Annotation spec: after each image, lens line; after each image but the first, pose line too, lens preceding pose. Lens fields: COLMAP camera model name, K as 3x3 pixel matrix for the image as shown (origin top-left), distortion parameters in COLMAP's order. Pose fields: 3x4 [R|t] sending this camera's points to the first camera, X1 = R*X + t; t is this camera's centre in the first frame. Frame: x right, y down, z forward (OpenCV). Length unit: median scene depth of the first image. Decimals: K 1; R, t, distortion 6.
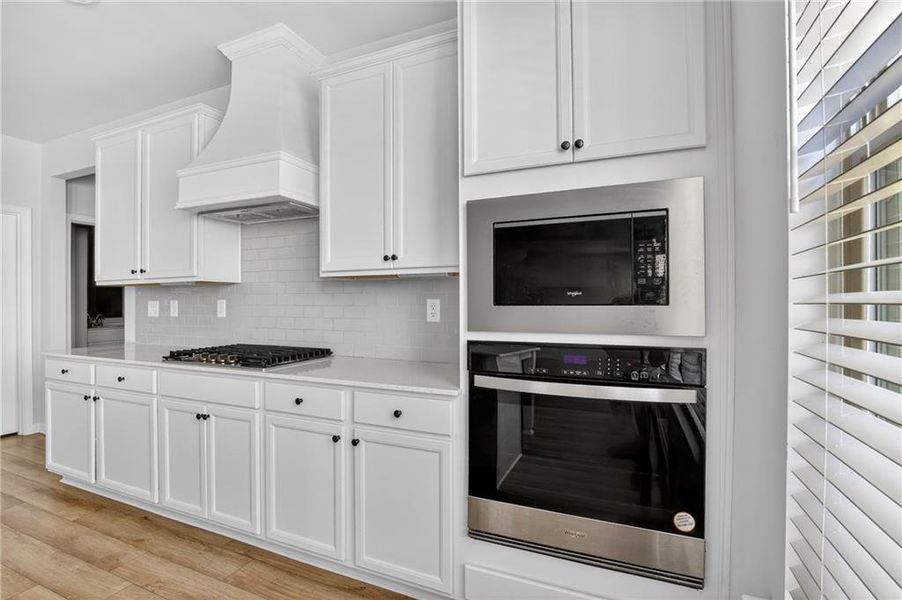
lens RADIAL K [[421.7, 0, 451.0], [0, 421.7, 300.0], [0, 0, 1]] dist [-0.027113, 0.000607]
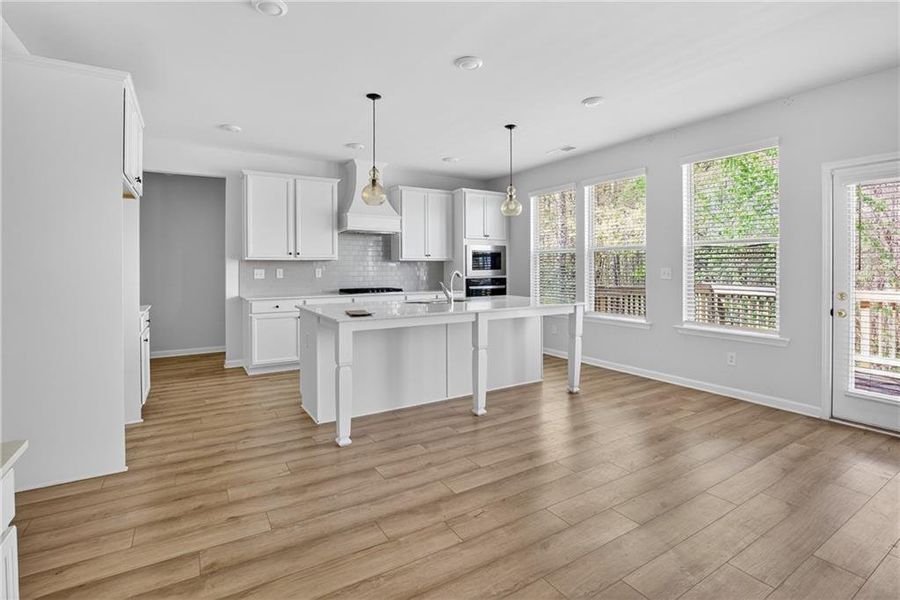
lens RADIAL K [[427.7, 0, 450.4], [0, 427.7, 269.3], [0, 0, 1]] dist [-0.023934, 0.000364]
pose [[0.571152, -0.003704, 0.820836, -3.412413], [-0.000798, 0.999987, 0.005068, -0.014758], [-0.820844, -0.003550, 0.571142, -1.233124]]
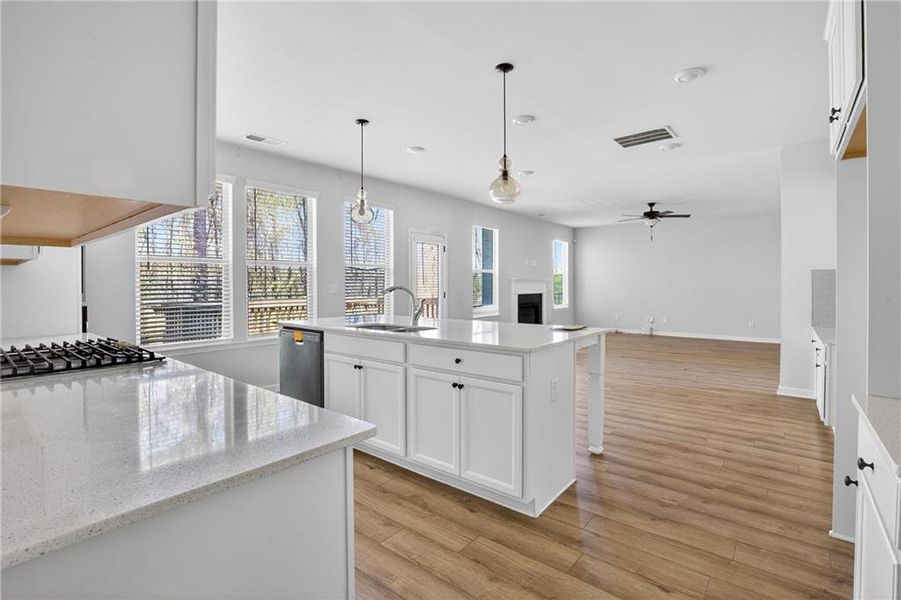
lens RADIAL K [[419.5, 0, 450.4], [0, 419.5, 286.7], [0, 0, 1]] dist [-0.026310, 0.000109]
pose [[-0.961984, 0.001927, 0.273100, -2.008346], [0.002573, 0.999995, 0.002007, 0.008334], [-0.273094, 0.002633, -0.961984, 2.269035]]
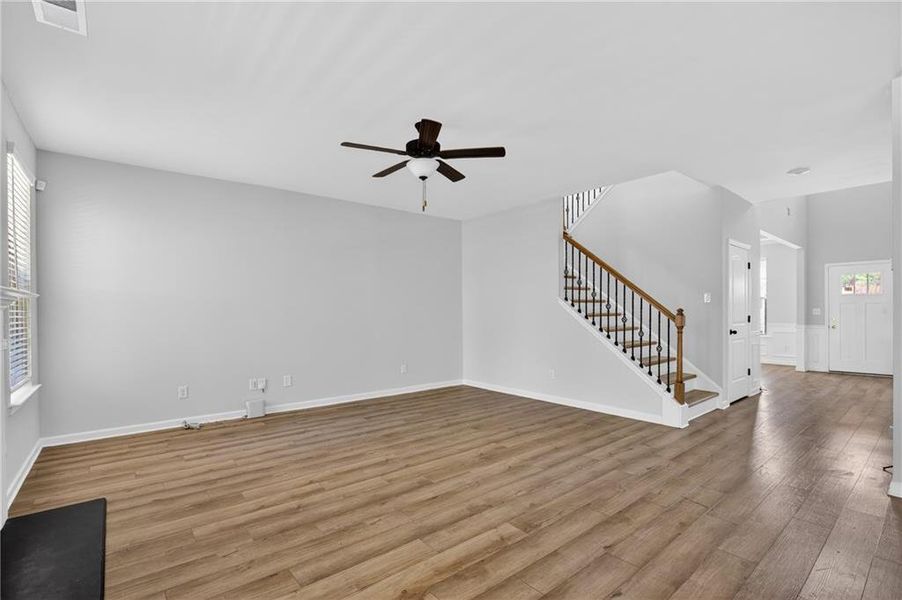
lens RADIAL K [[421.7, 0, 445.9], [0, 421.7, 309.1], [0, 0, 1]] dist [-0.027183, 0.000413]
pose [[-0.466762, 0.003877, -0.884374, -1.091683], [0.009104, 0.999958, -0.000421, -0.019861], [0.884336, -0.008248, -0.466778, -2.036172]]
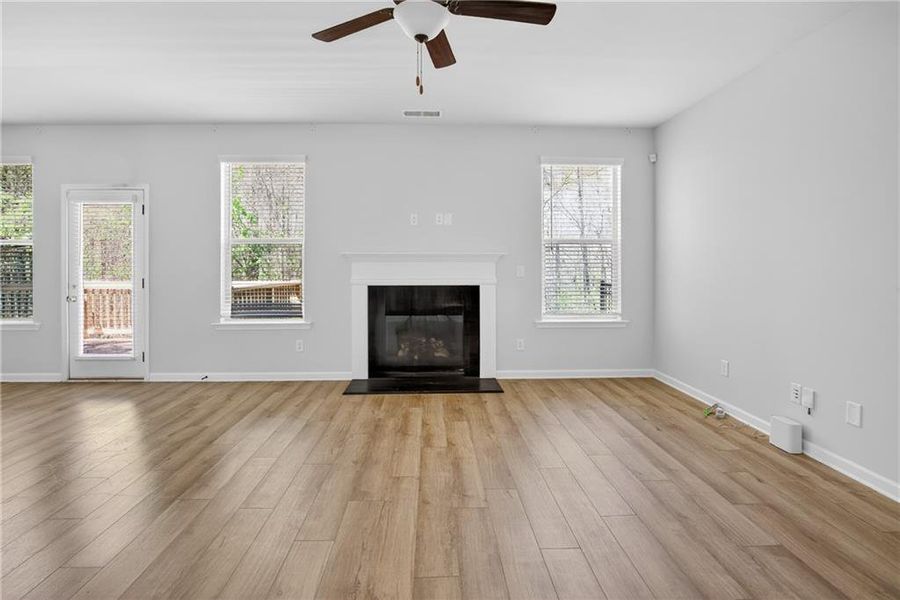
lens RADIAL K [[432.9, 0, 445.5], [0, 432.9, 264.6], [0, 0, 1]] dist [-0.029659, 0.000180]
pose [[-0.425137, 0.002586, 0.905125, -4.158808], [-0.000625, 0.999995, -0.003151, -0.005763], [-0.905129, -0.001906, -0.425133, -2.662912]]
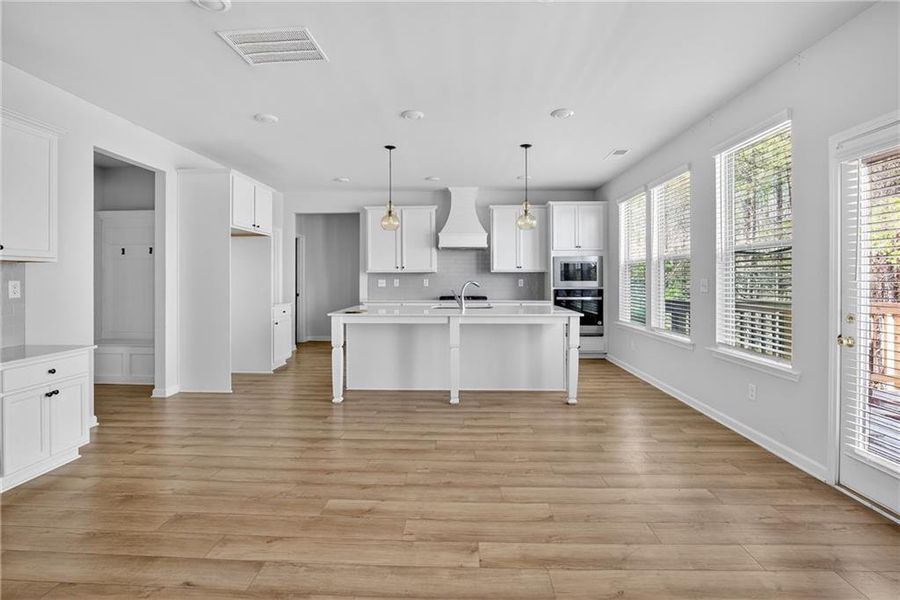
lens RADIAL K [[421.8, 0, 450.2], [0, 421.8, 281.4], [0, 0, 1]] dist [-0.026642, -0.000114]
pose [[0.930281, -0.001216, 0.366845, -2.441875], [-0.002049, 0.999962, 0.008510, -0.015965], [-0.366841, -0.008668, 0.930243, -2.513811]]
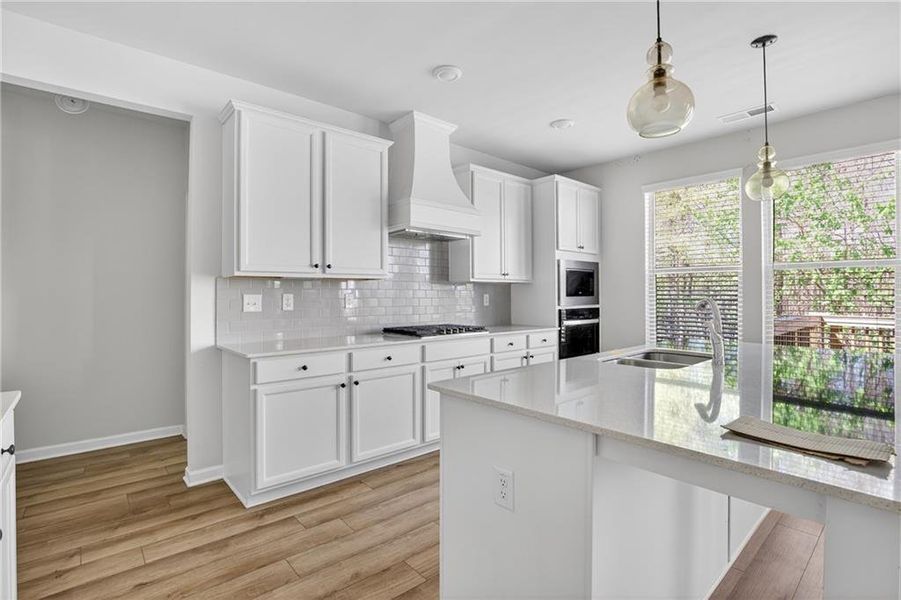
lens RADIAL K [[427.8, 0, 438.0], [0, 427.8, 292.4], [0, 0, 1]] dist [-0.029661, 0.000078]
pose [[0.443391, 0.006380, 0.896305, -2.772451], [-0.004165, 0.999979, -0.005058, 0.001184], [-0.896318, -0.001490, 0.443408, 0.463845]]
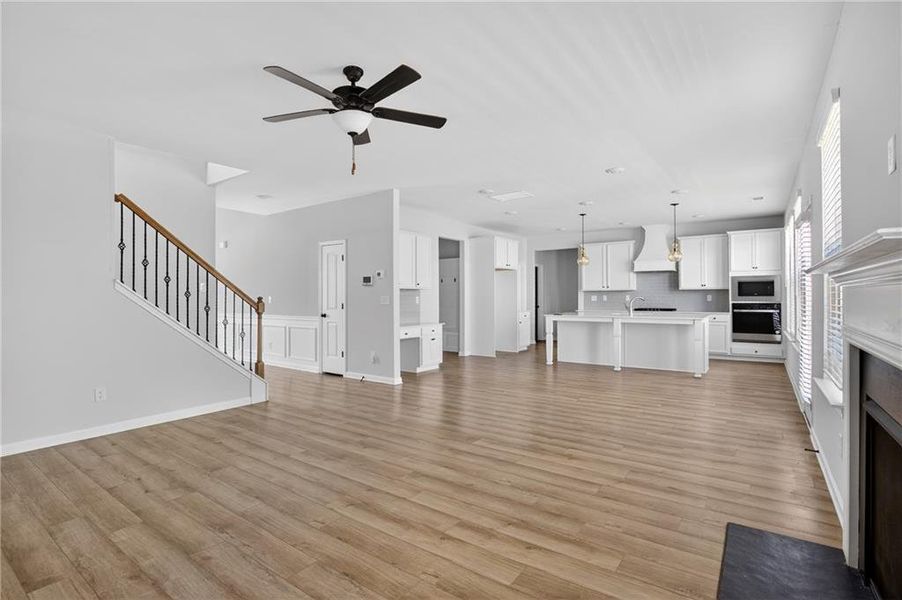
lens RADIAL K [[436.5, 0, 447.3], [0, 436.5, 293.9], [0, 0, 1]] dist [-0.028230, 0.000733]
pose [[0.975809, -0.003430, -0.218599, -2.174213], [0.003376, 0.999994, -0.000620, -0.025062], [0.218600, -0.000133, 0.975815, -4.839729]]
